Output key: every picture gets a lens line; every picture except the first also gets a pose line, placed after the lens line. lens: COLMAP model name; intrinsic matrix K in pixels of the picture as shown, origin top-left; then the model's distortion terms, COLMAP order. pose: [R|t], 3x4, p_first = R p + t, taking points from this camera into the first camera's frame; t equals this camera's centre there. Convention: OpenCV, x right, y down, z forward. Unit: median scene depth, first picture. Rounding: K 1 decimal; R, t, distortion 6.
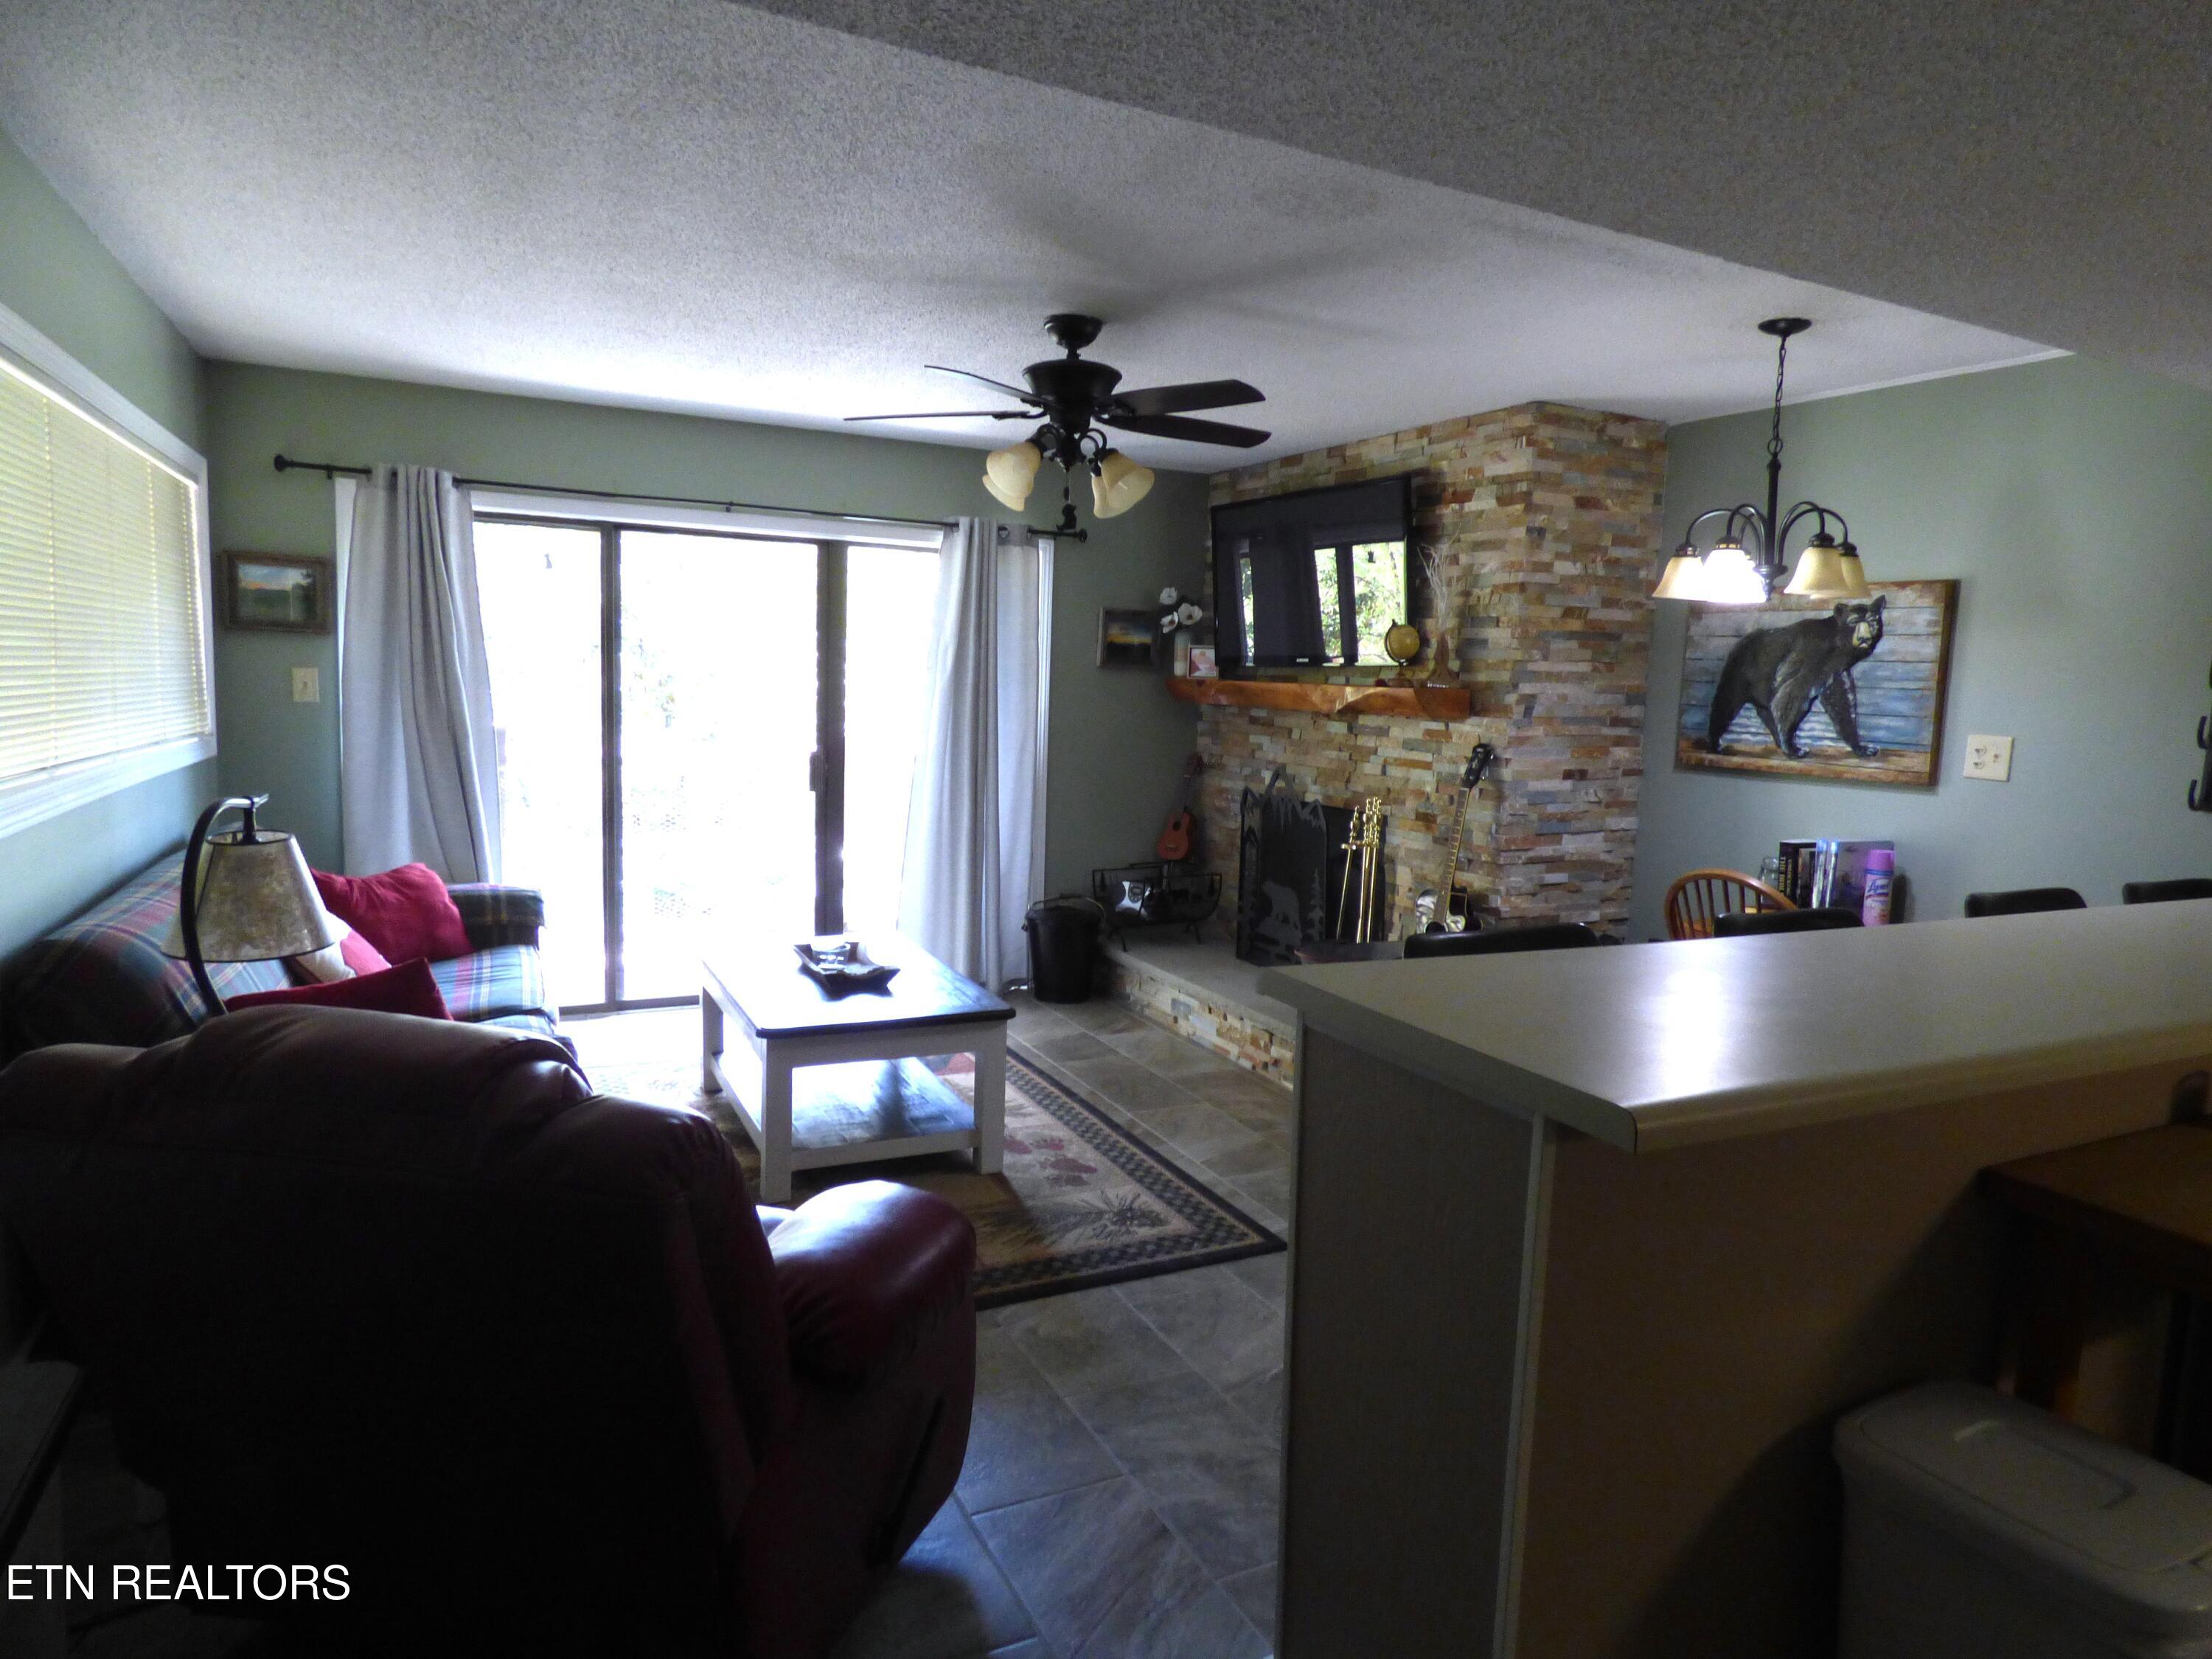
lens RADIAL K [[1322.7, 0, 1102.1], [0, 1322.7, 825.2], [0, 0, 1]] dist [0.003349, 0.000003]
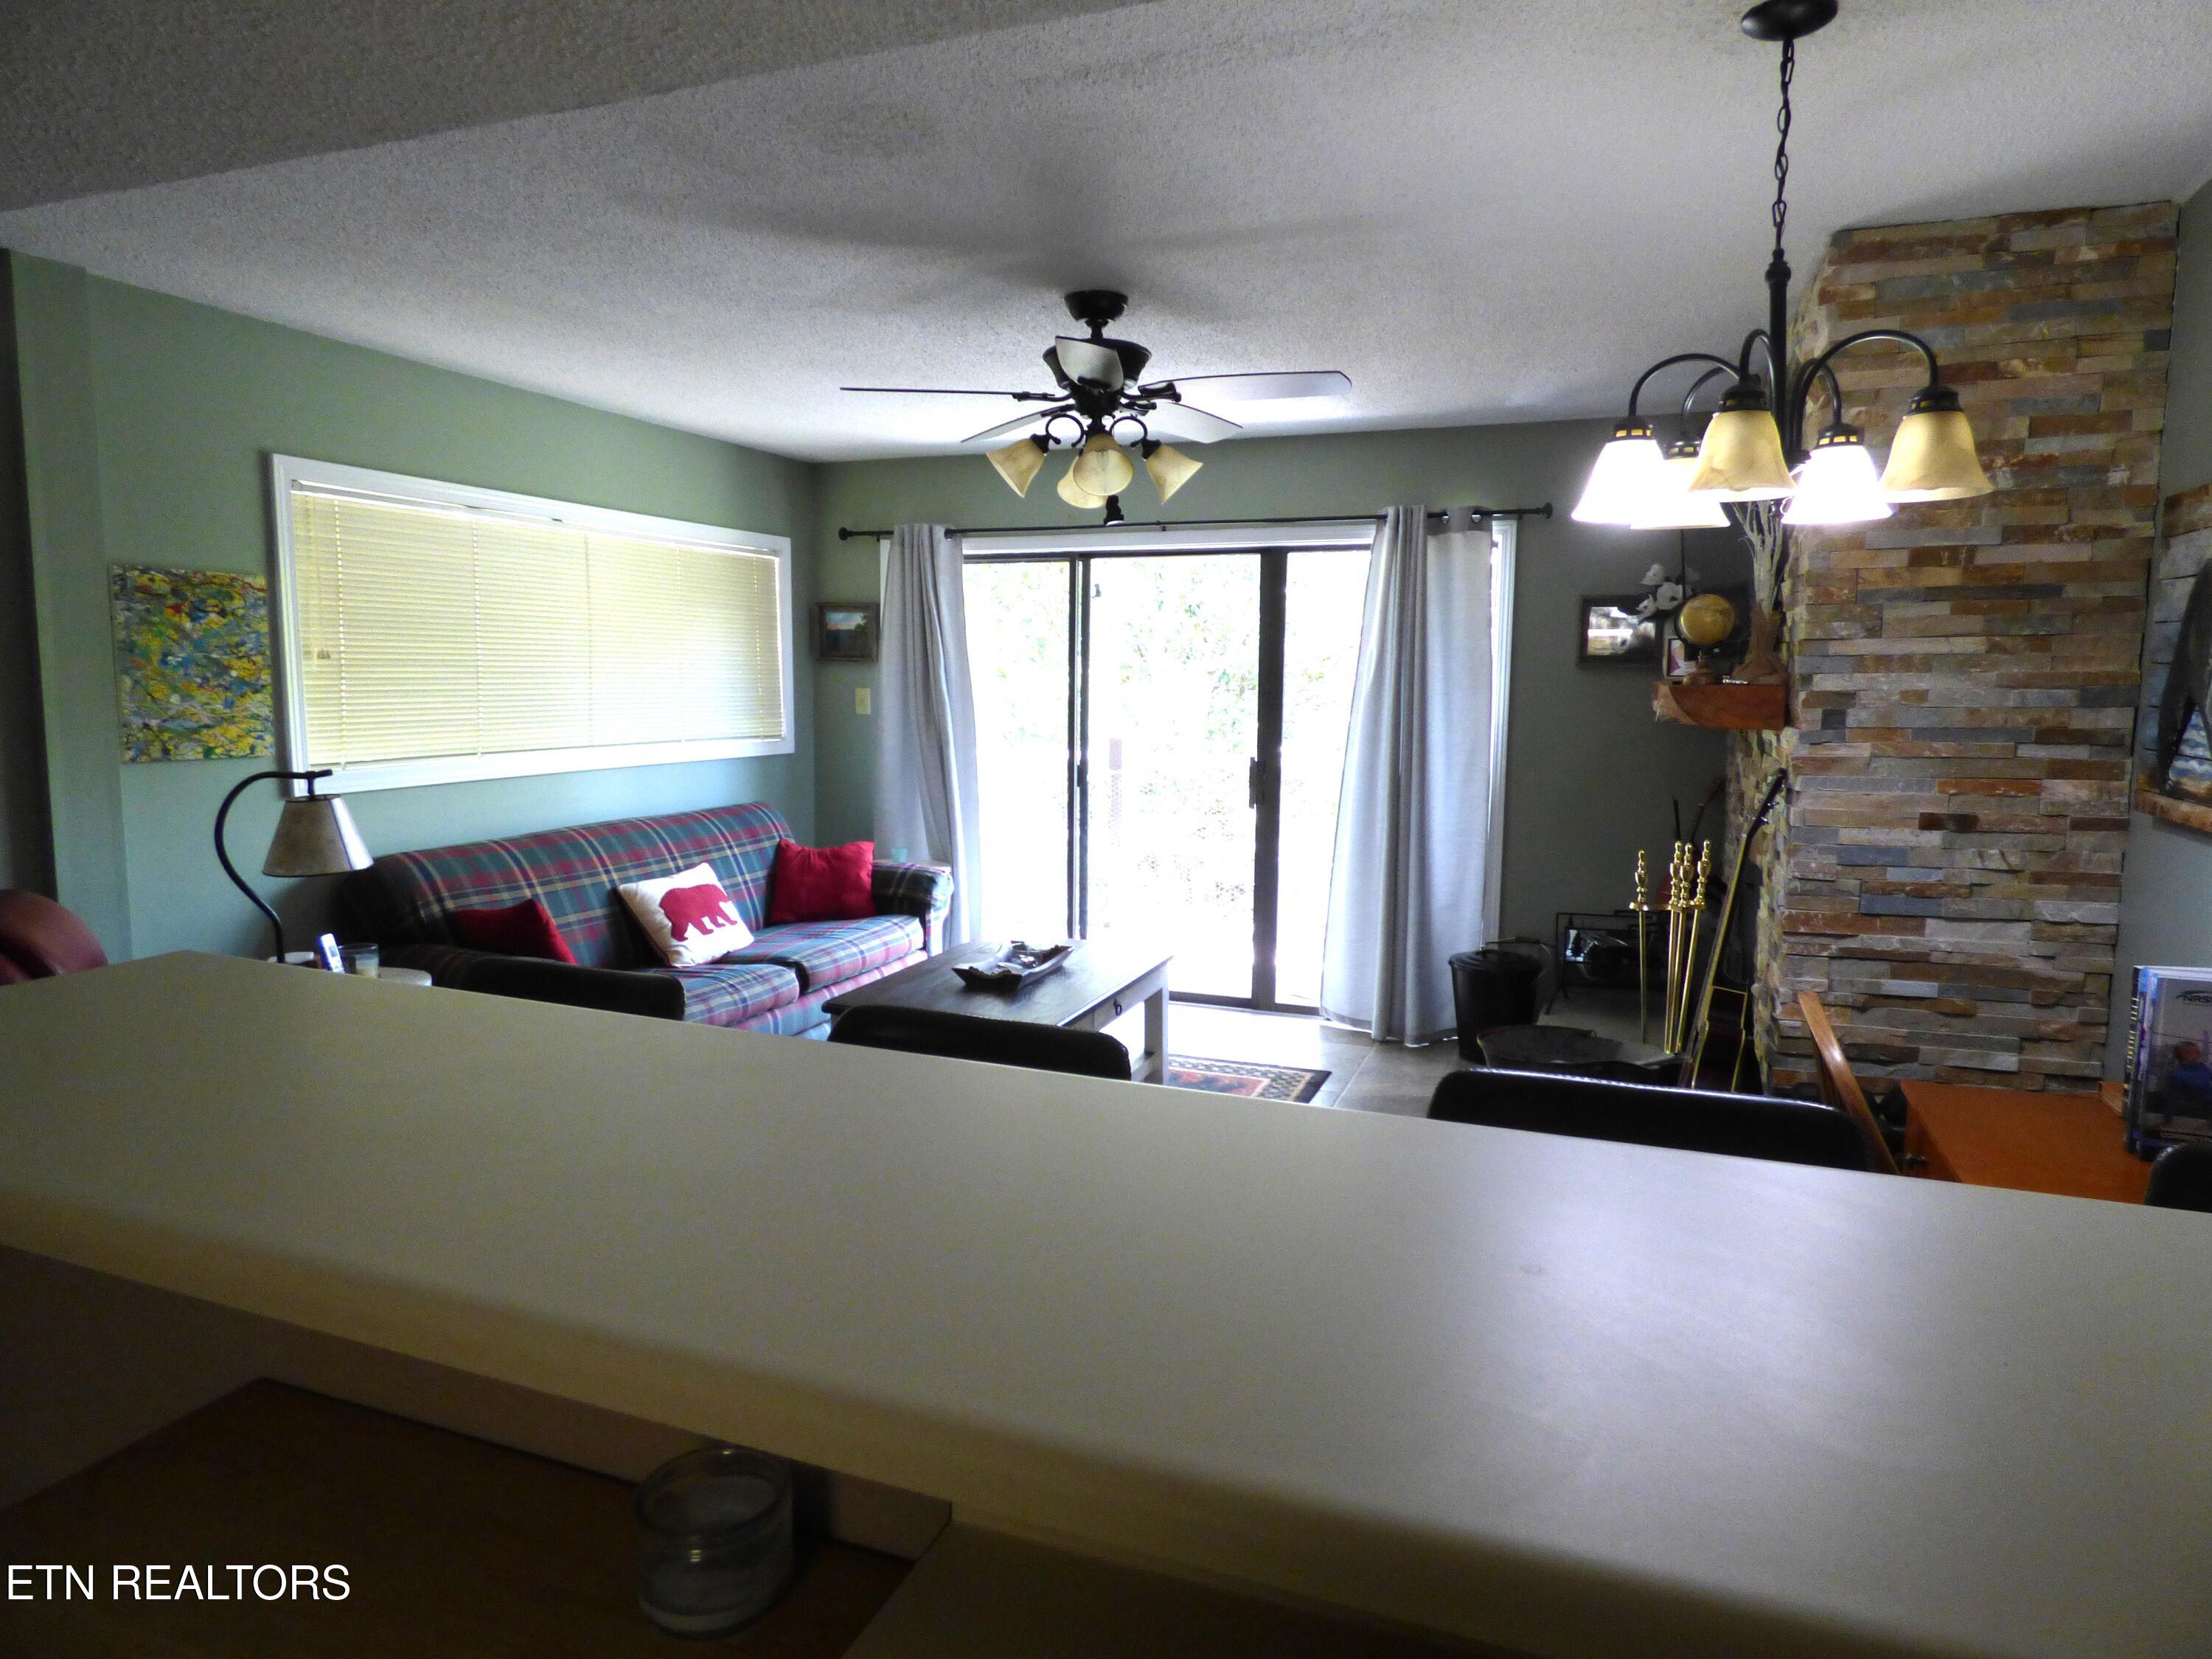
lens RADIAL K [[1309.2, 0, 1111.6], [0, 1309.2, 817.5], [0, 0, 1]] dist [-0.006484, -0.003603]
pose [[0.685985, 0.051574, -0.725786, 0.528605], [-0.062245, 0.997988, 0.012086, -0.023773], [0.724949, 0.036886, 0.687815, 0.309644]]
